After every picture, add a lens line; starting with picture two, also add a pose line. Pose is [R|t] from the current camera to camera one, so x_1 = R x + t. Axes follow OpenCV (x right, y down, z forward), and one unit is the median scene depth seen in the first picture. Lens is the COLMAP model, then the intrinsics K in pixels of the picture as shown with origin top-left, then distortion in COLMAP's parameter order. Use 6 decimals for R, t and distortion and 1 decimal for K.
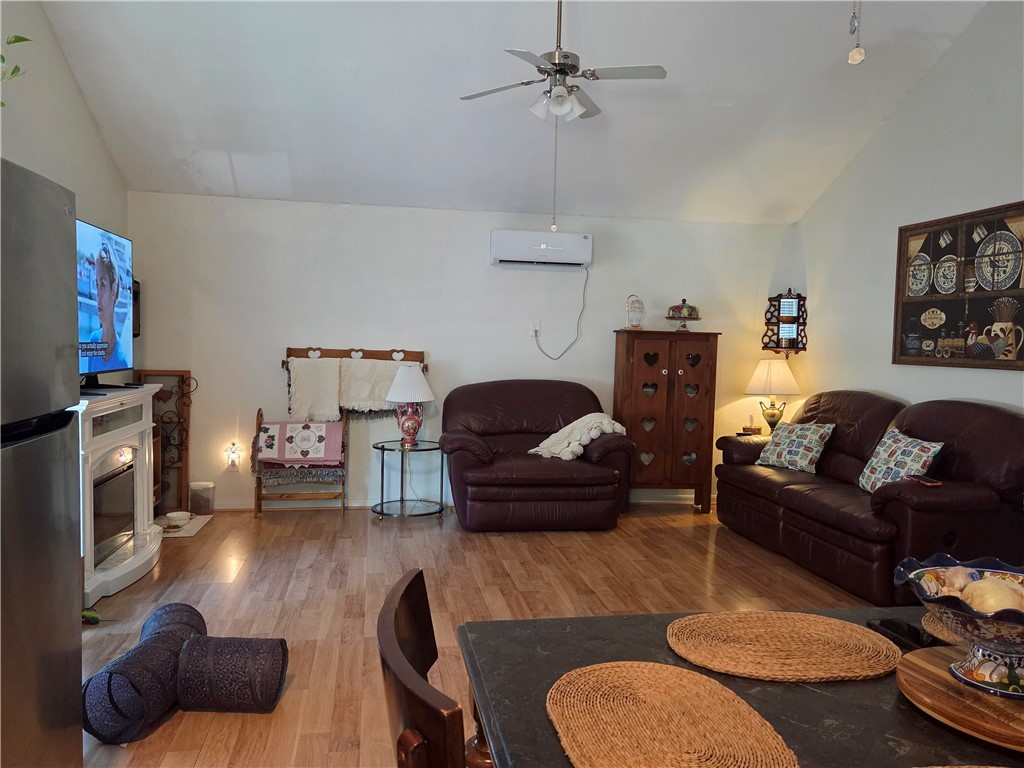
lens RADIAL K [[773.5, 0, 501.8], [0, 773.5, 380.1], [0, 0, 1]] dist [0.055988, -0.005502]
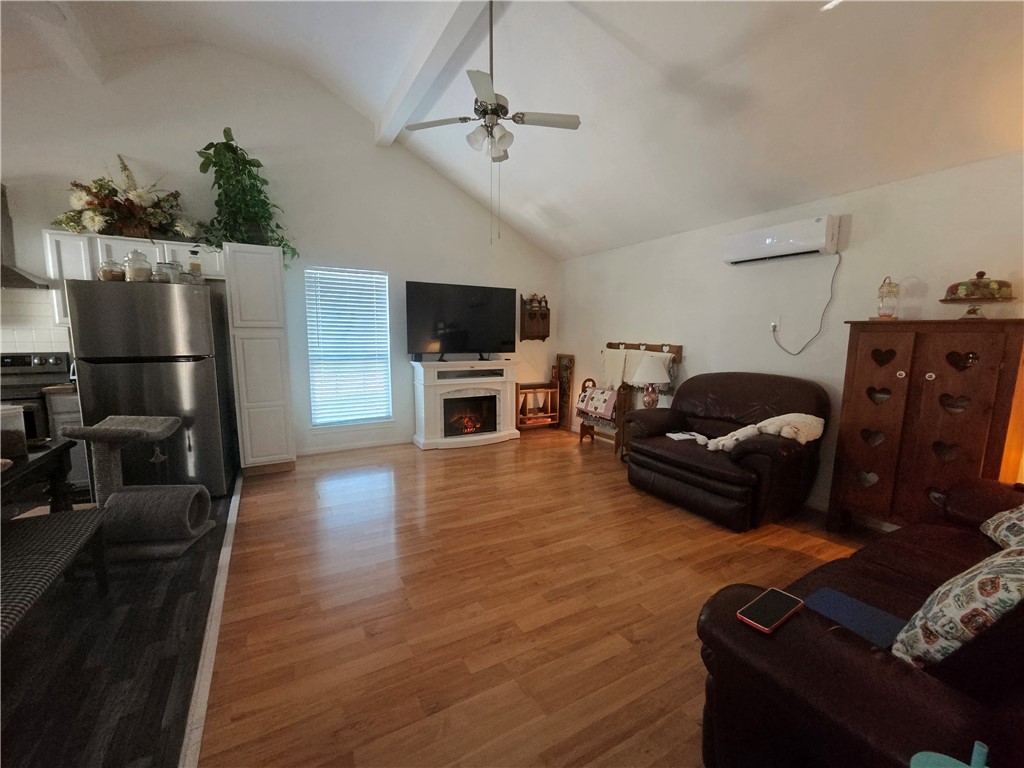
lens RADIAL K [[425.6, 0, 513.8], [0, 425.6, 387.4], [0, 0, 1]] dist [-0.011838, 0.006792]
pose [[0.346368, 0.098341, -0.932930, 0.465290], [-0.052210, 0.994970, 0.085496, -0.013673], [0.936645, 0.019095, 0.349760, 0.497510]]
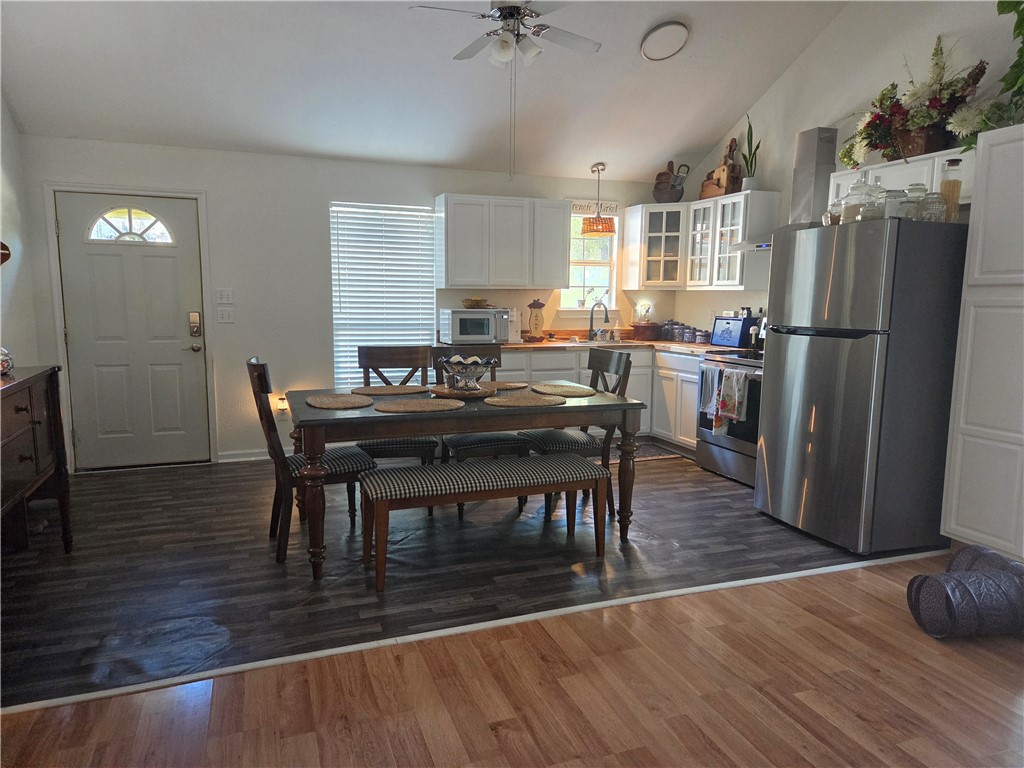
lens RADIAL K [[685.5, 0, 499.2], [0, 685.5, 386.0], [0, 0, 1]] dist [0.066100, -0.049252]
pose [[-0.981907, -0.006670, -0.189247, 0.219347], [-0.042181, 0.981975, 0.184246, -0.035813], [0.184607, 0.188895, -0.964489, 0.822953]]
